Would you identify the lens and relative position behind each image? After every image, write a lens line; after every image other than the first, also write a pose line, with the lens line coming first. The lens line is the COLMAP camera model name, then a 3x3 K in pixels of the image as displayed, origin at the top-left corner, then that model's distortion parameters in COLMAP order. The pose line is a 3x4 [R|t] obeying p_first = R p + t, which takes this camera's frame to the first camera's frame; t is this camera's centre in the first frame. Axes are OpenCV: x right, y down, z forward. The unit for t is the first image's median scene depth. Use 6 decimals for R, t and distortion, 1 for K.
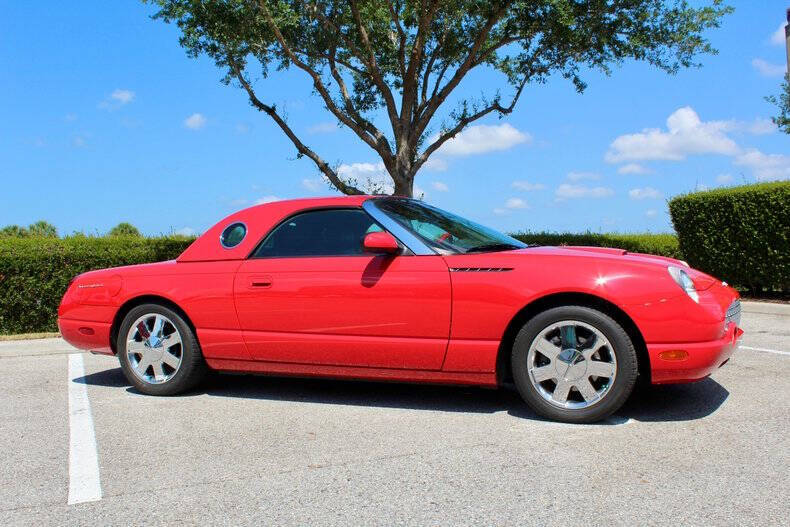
lens RADIAL K [[771.2, 0, 397.0], [0, 771.2, 266.2], [0, 0, 1]] dist [-0.134173, 0.129467]
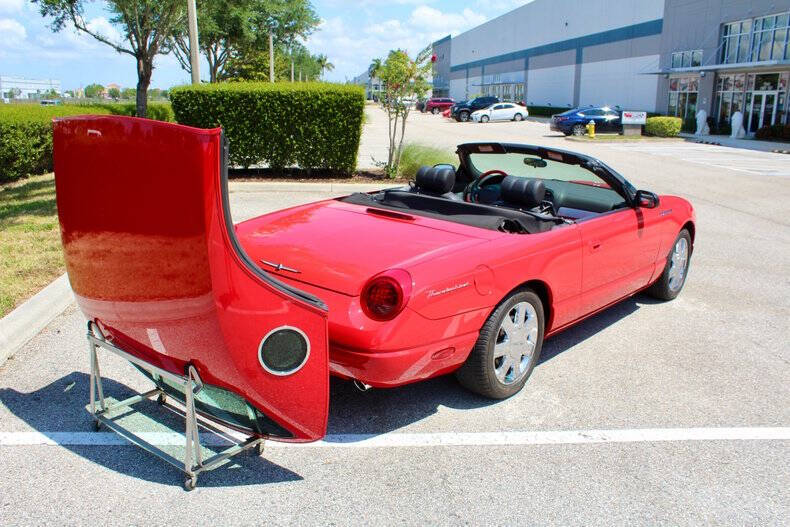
lens RADIAL K [[682.2, 0, 396.8], [0, 682.2, 266.5], [0, 0, 1]] dist [-0.163046, 0.150871]
pose [[0.331256, -0.202564, 0.921541, -0.505011], [-0.020106, 0.974946, 0.221530, -0.066977], [-0.943327, -0.091912, 0.318884, 0.435345]]
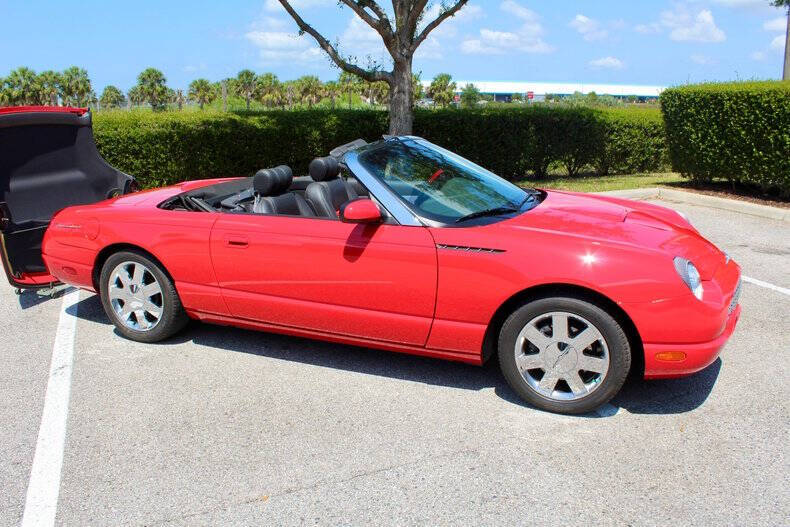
lens RADIAL K [[682.2, 0, 396.8], [0, 682.2, 266.5], [0, 0, 1]] dist [-0.163046, 0.150871]
pose [[0.999835, 0.018092, -0.001533, 0.009410], [-0.017239, 0.972397, 0.232695, -0.065945], [0.005701, -0.232630, 0.972549, 0.083054]]
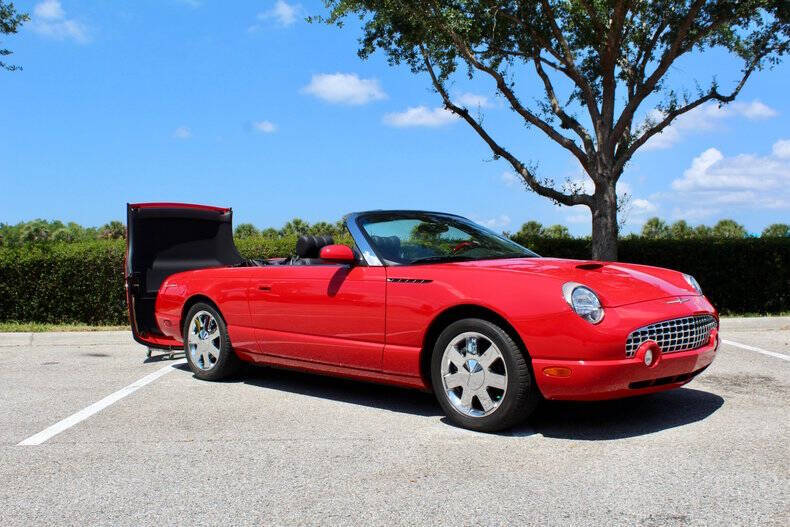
lens RADIAL K [[821.4, 0, 394.1], [0, 821.4, 263.0], [0, 0, 1]] dist [-0.136351, 0.150380]
pose [[0.919545, 0.013400, -0.392756, 0.219080], [-0.014051, 0.999901, 0.001217, -0.008769], [0.392733, 0.004400, 0.919642, -0.026042]]
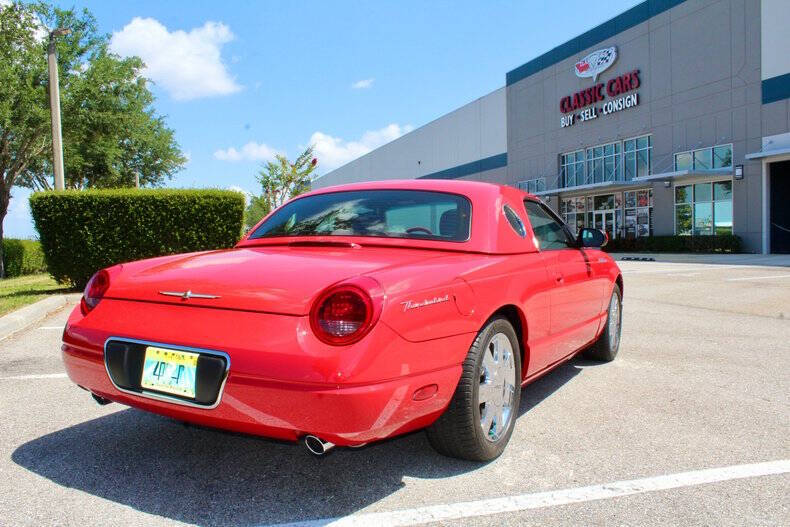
lens RADIAL K [[659.3, 0, 396.1], [0, 659.3, 263.9], [0, 0, 1]] dist [-0.164328, 0.141616]
pose [[0.131101, -0.014640, 0.991261, -0.435013], [0.015131, 0.999804, 0.012765, -0.003248], [-0.991254, 0.013326, 0.131297, 0.493015]]
